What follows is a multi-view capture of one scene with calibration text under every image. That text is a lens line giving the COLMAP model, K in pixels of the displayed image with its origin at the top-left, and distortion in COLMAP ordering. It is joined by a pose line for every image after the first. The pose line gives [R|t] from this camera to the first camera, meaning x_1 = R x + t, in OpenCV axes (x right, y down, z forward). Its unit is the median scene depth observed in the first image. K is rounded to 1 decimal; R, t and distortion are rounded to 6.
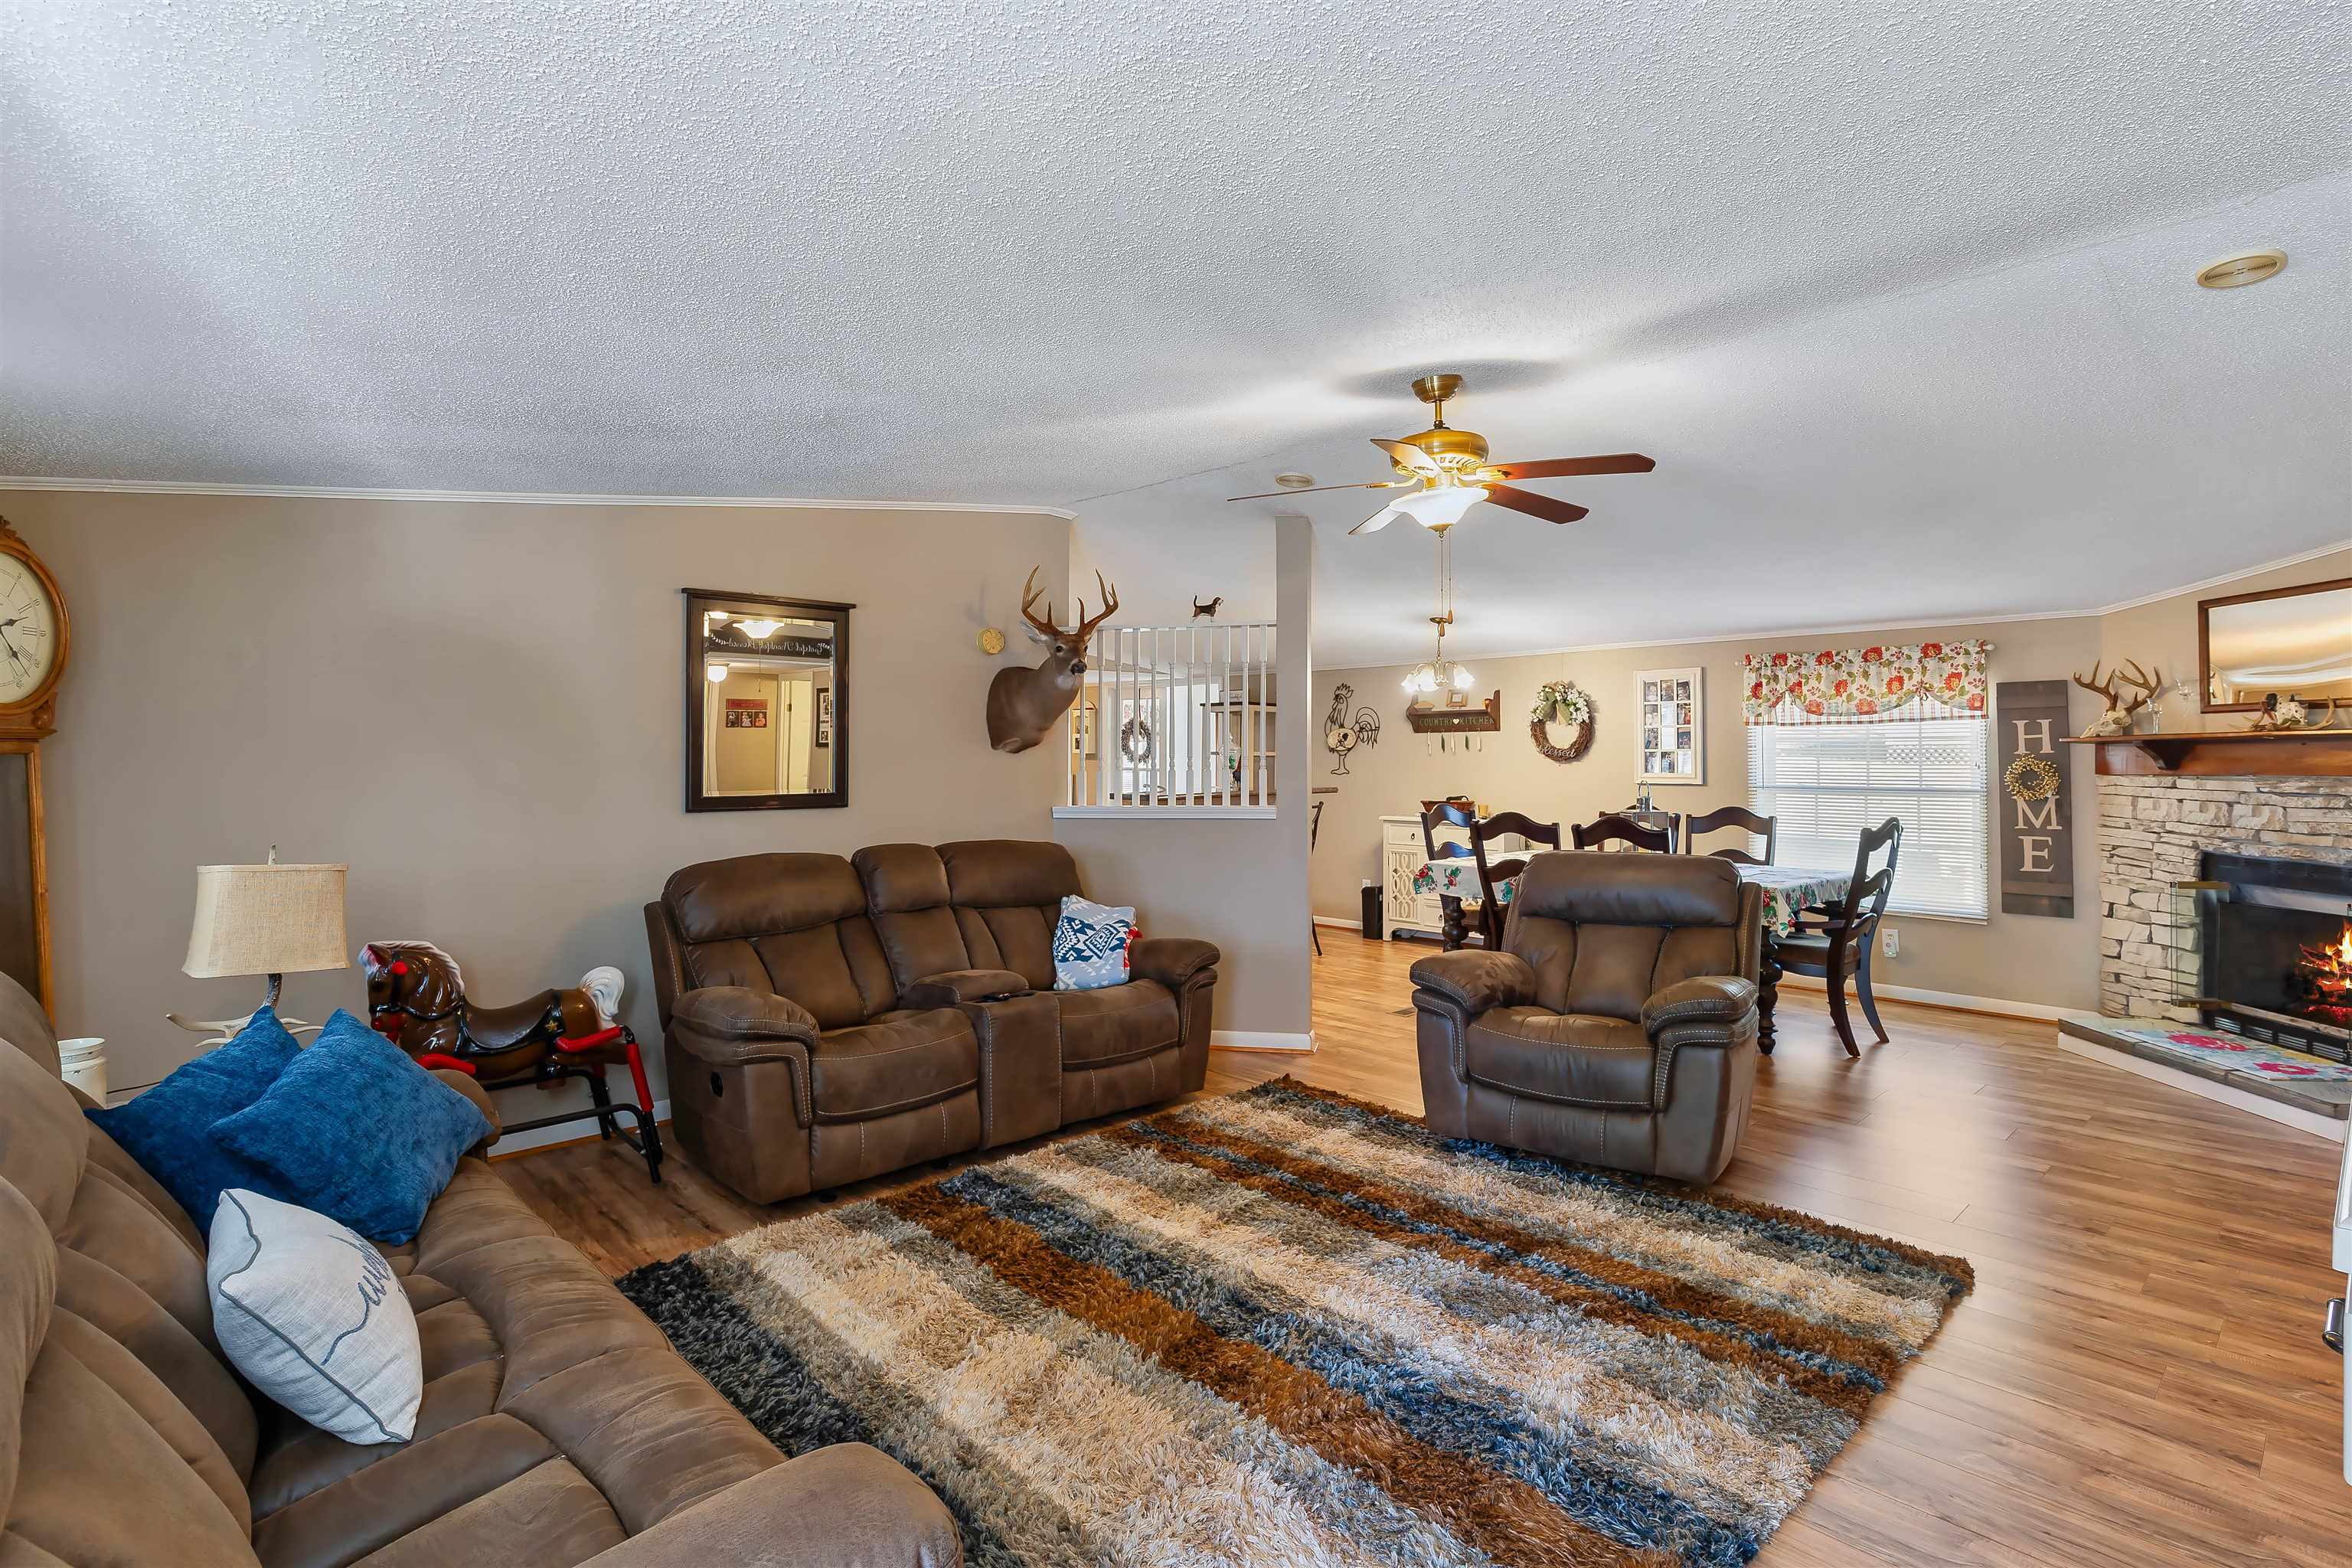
lens RADIAL K [[1174.2, 0, 1154.3], [0, 1174.2, 776.5], [0, 0, 1]] dist [0.002582, 0.002045]
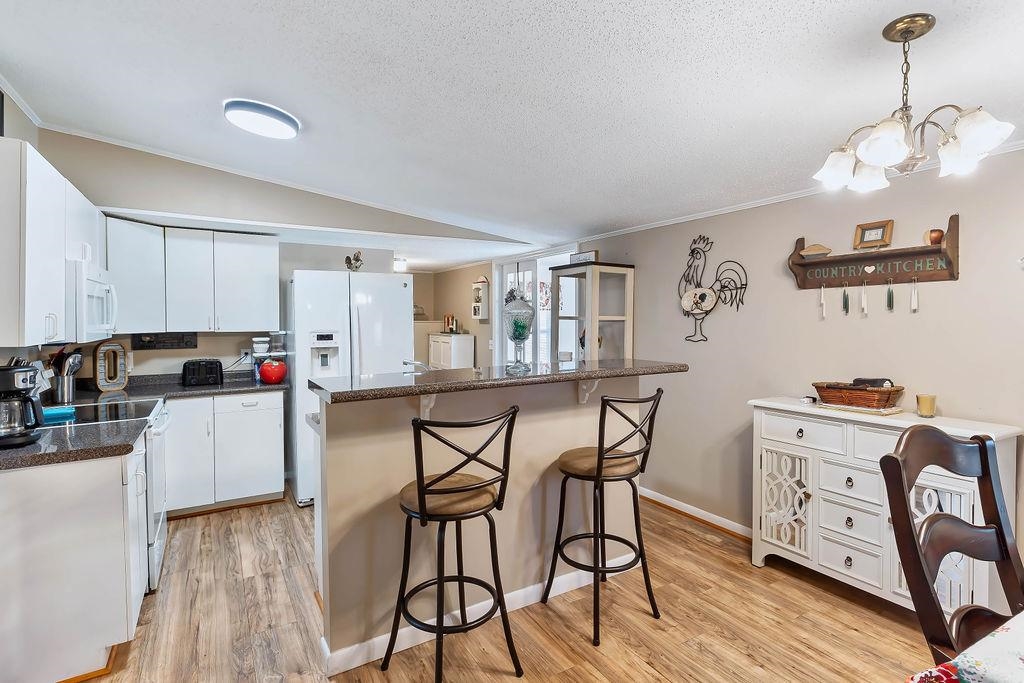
lens RADIAL K [[511.2, 0, 508.9], [0, 511.2, 335.5], [0, 0, 1]] dist [0.002582, 0.002045]
pose [[0.976609, 0.001574, -0.215015, 0.148236], [0.001024, 0.999928, 0.011970, -0.015513], [0.215018, -0.011910, 0.976537, 0.856932]]
